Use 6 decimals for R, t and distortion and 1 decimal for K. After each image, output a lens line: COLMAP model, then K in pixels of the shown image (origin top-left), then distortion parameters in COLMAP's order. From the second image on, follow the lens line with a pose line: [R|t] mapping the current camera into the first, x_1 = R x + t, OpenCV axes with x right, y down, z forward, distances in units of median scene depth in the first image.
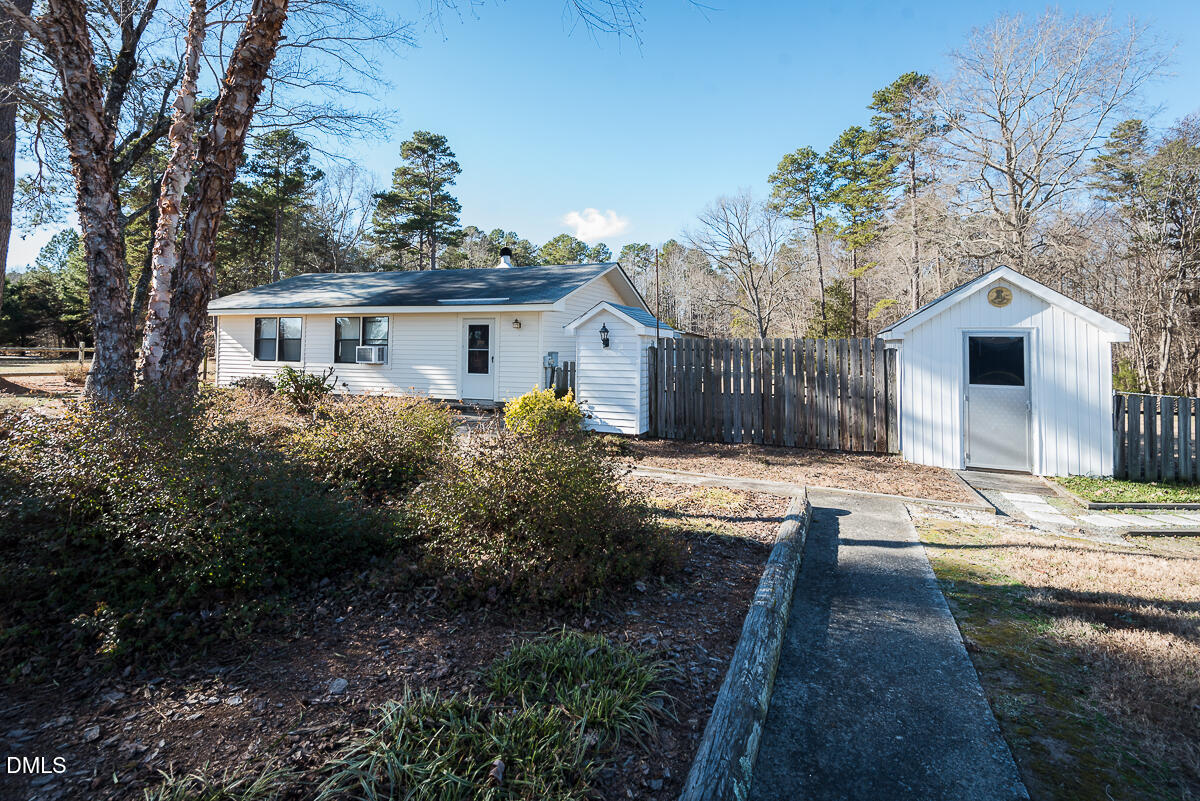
lens RADIAL K [[599.6, 0, 617.4], [0, 599.6, 327.8], [0, 0, 1]] dist [0.001228, 0.000333]
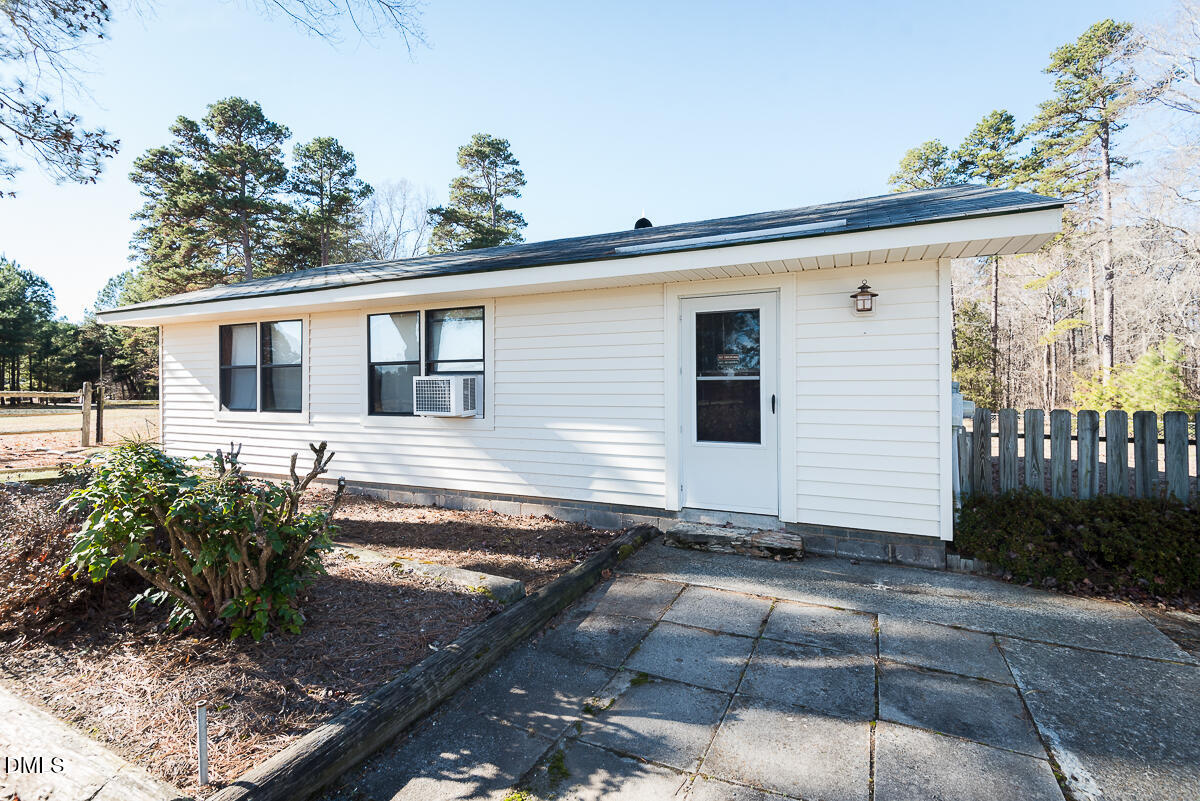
lens RADIAL K [[581.2, 0, 599.6], [0, 581.2, 394.2], [0, 0, 1]] dist [-0.002396, -0.020631]
pose [[0.994709, -0.012903, -0.101920, -0.085967], [0.017150, 0.999016, 0.040904, 0.009568], [0.101292, -0.042435, 0.993951, 0.198044]]
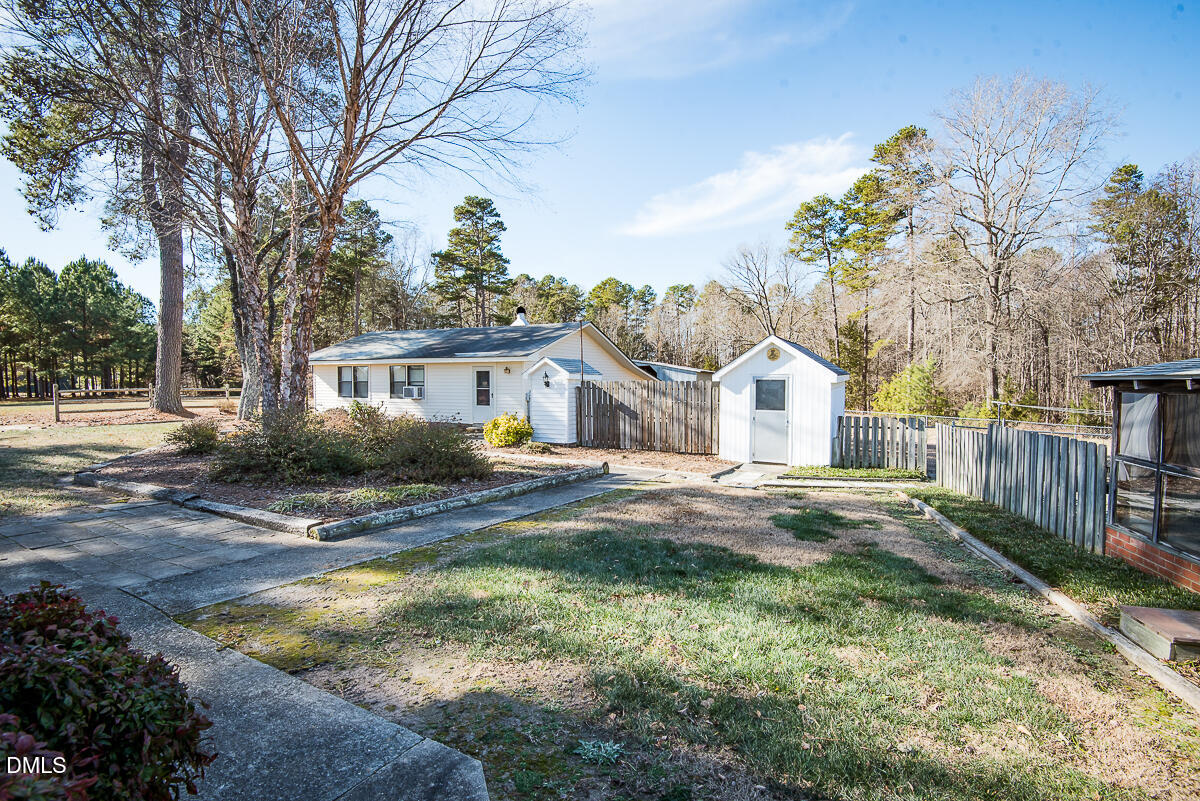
lens RADIAL K [[581.8, 0, 607.4], [0, 581.8, 411.0], [0, 0, 1]] dist [-0.039318, -0.000293]
pose [[0.993019, -0.000809, -0.117954, 0.064569], [0.010196, 0.996822, 0.079001, -0.004524], [0.117515, -0.079652, 0.989872, -0.095212]]
